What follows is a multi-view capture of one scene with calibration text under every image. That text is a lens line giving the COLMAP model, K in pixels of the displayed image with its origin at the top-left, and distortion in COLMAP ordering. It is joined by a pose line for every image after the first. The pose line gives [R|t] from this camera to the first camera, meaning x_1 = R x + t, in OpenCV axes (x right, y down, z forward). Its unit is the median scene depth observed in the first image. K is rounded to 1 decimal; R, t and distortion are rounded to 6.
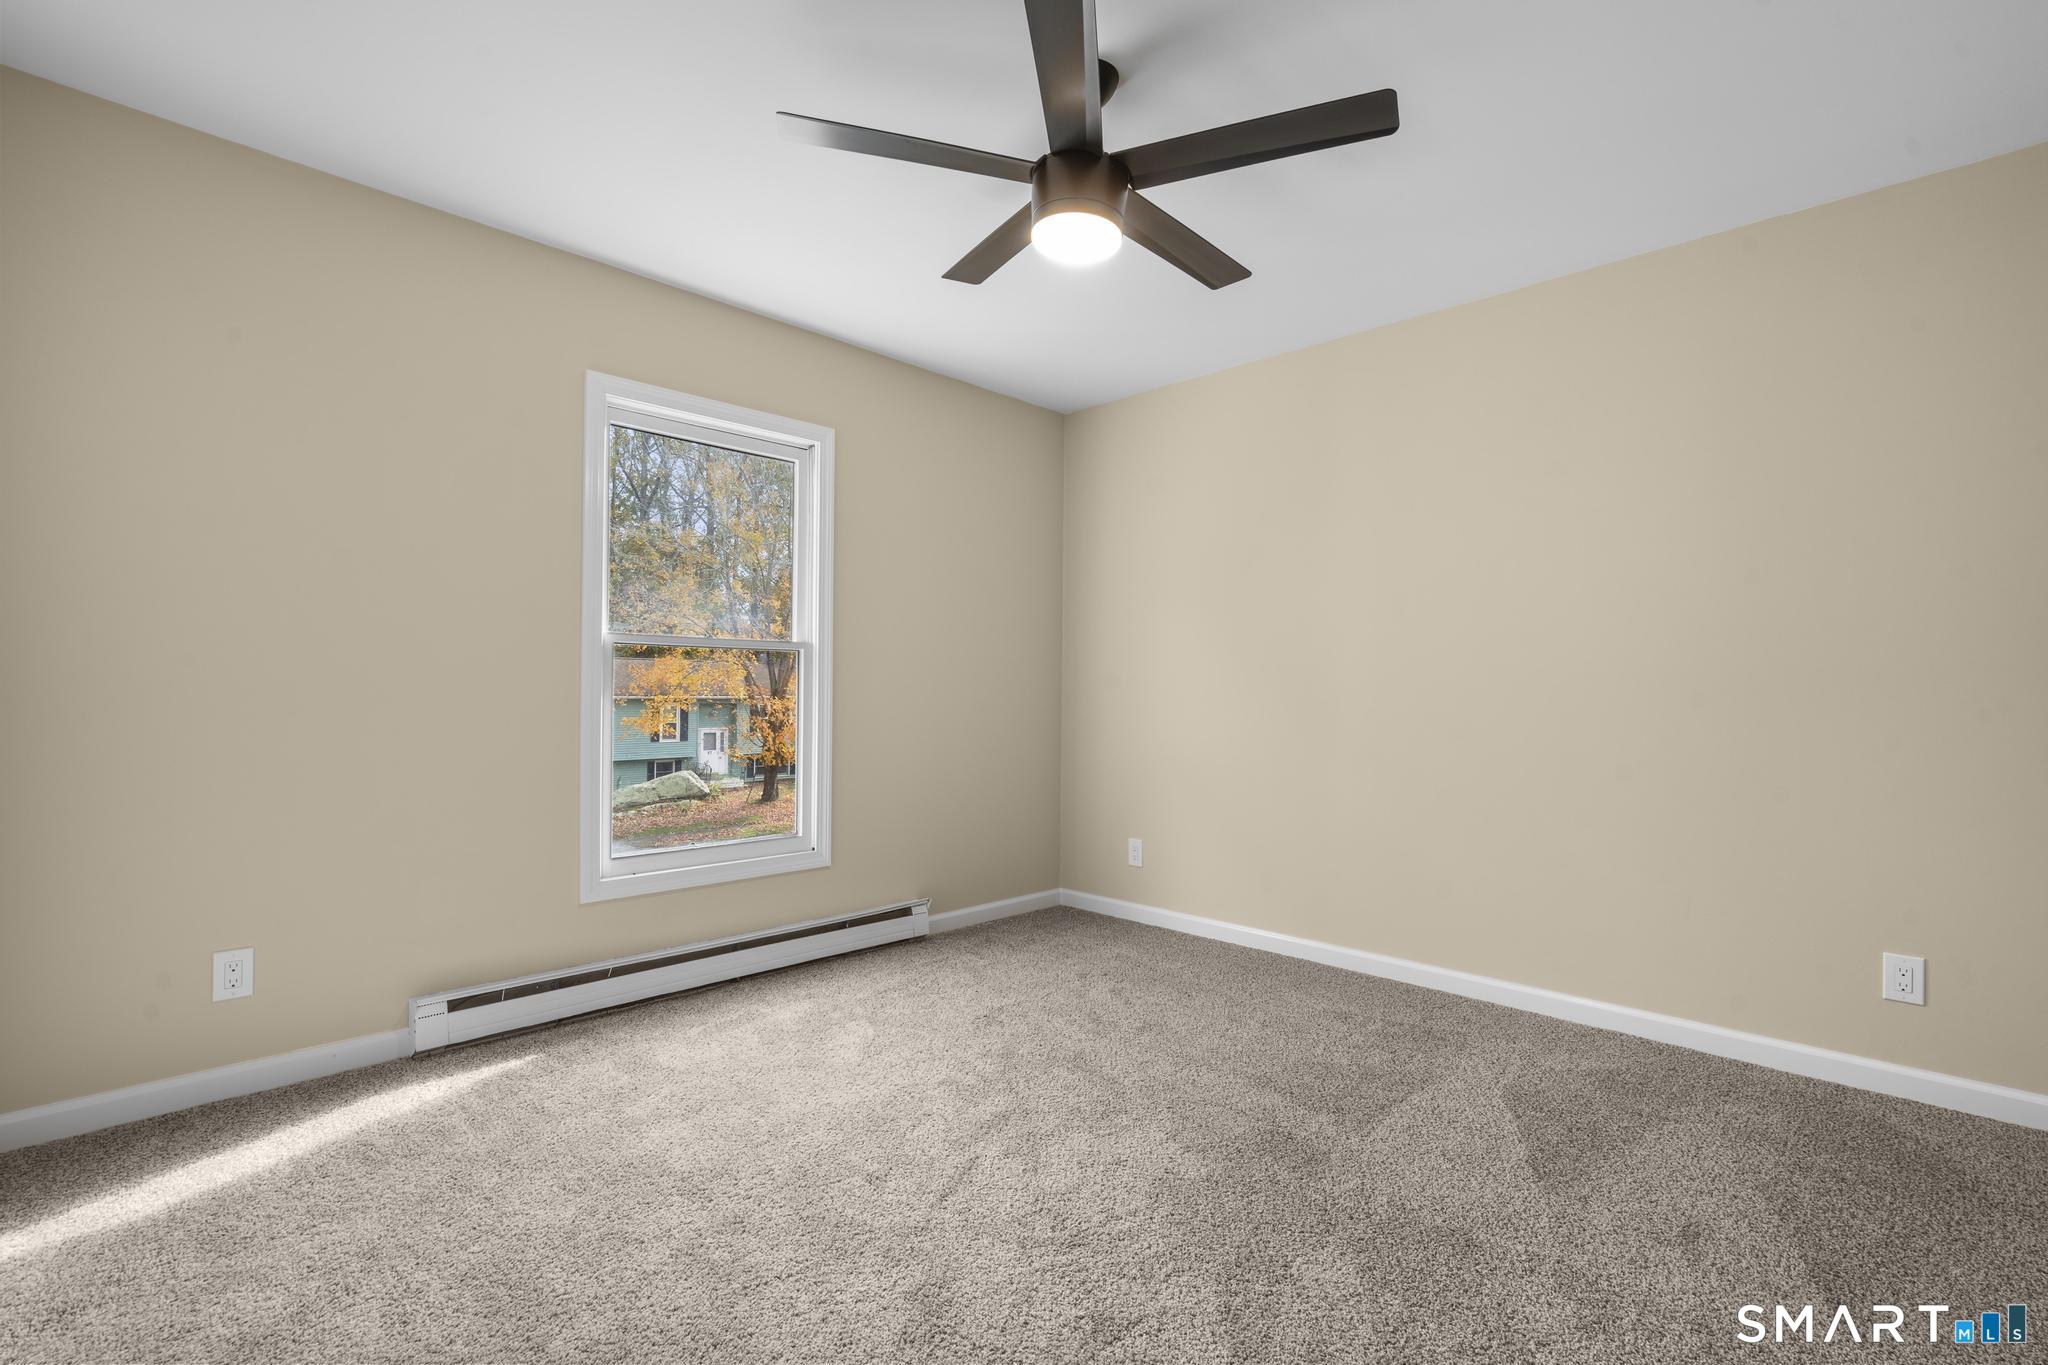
lens RADIAL K [[918.4, 0, 1015.1], [0, 918.4, 689.4], [0, 0, 1]] dist [-0.008204, 0.003875]
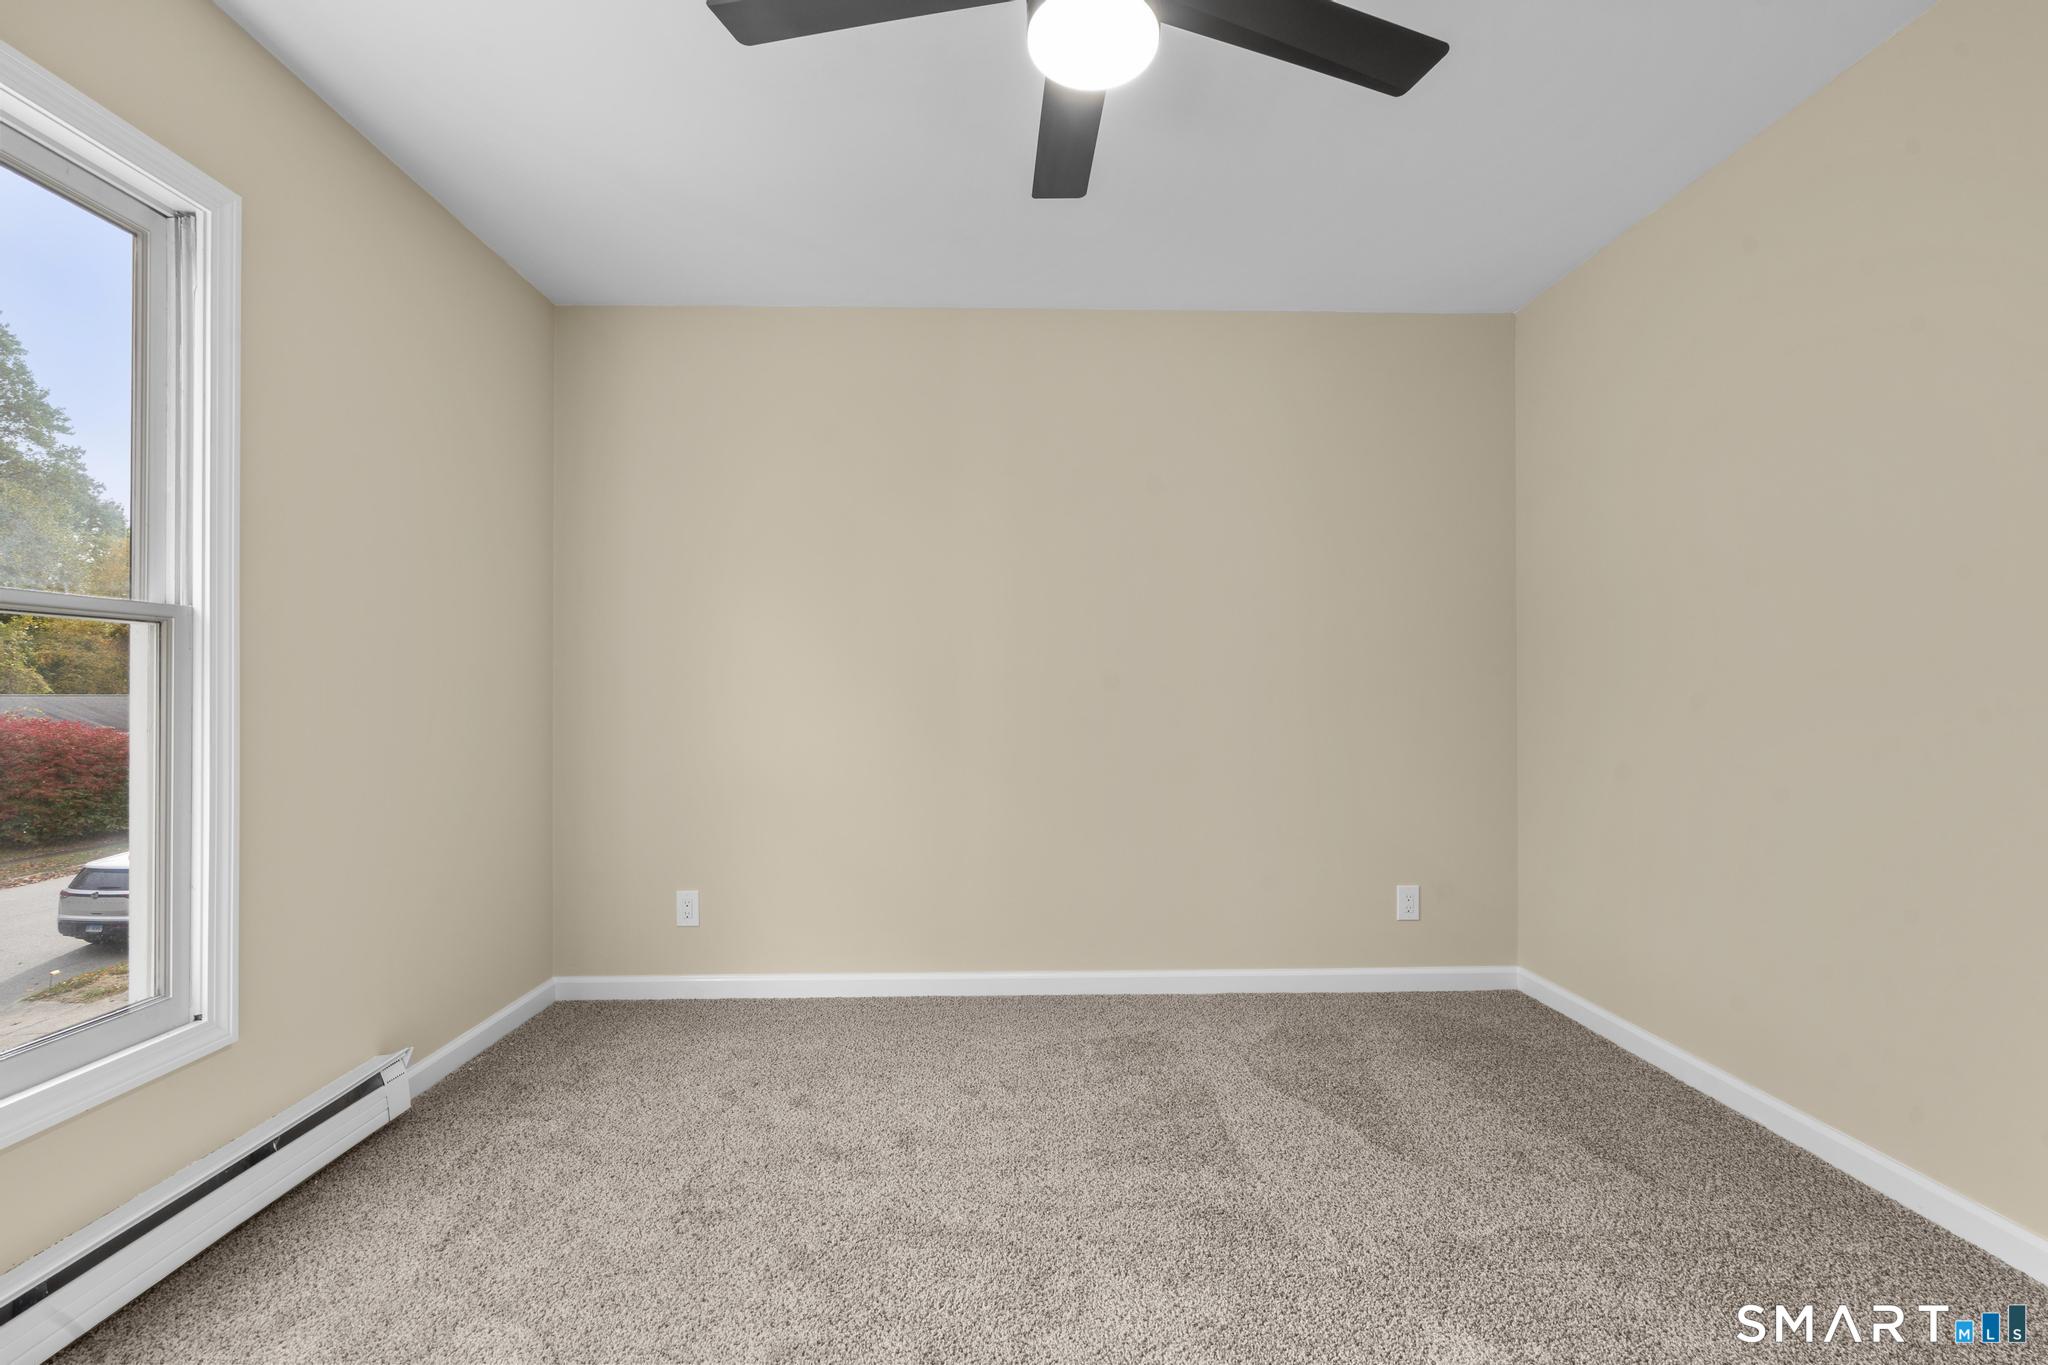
lens RADIAL K [[918.4, 0, 1017.8], [0, 918.4, 688.9], [0, 0, 1]] dist [-0.008204, 0.003875]
pose [[0.685280, -0.005255, 0.728261, -0.335293], [0.006347, 0.999979, 0.001243, -0.004778], [-0.728252, 0.003770, 0.685299, 0.400594]]
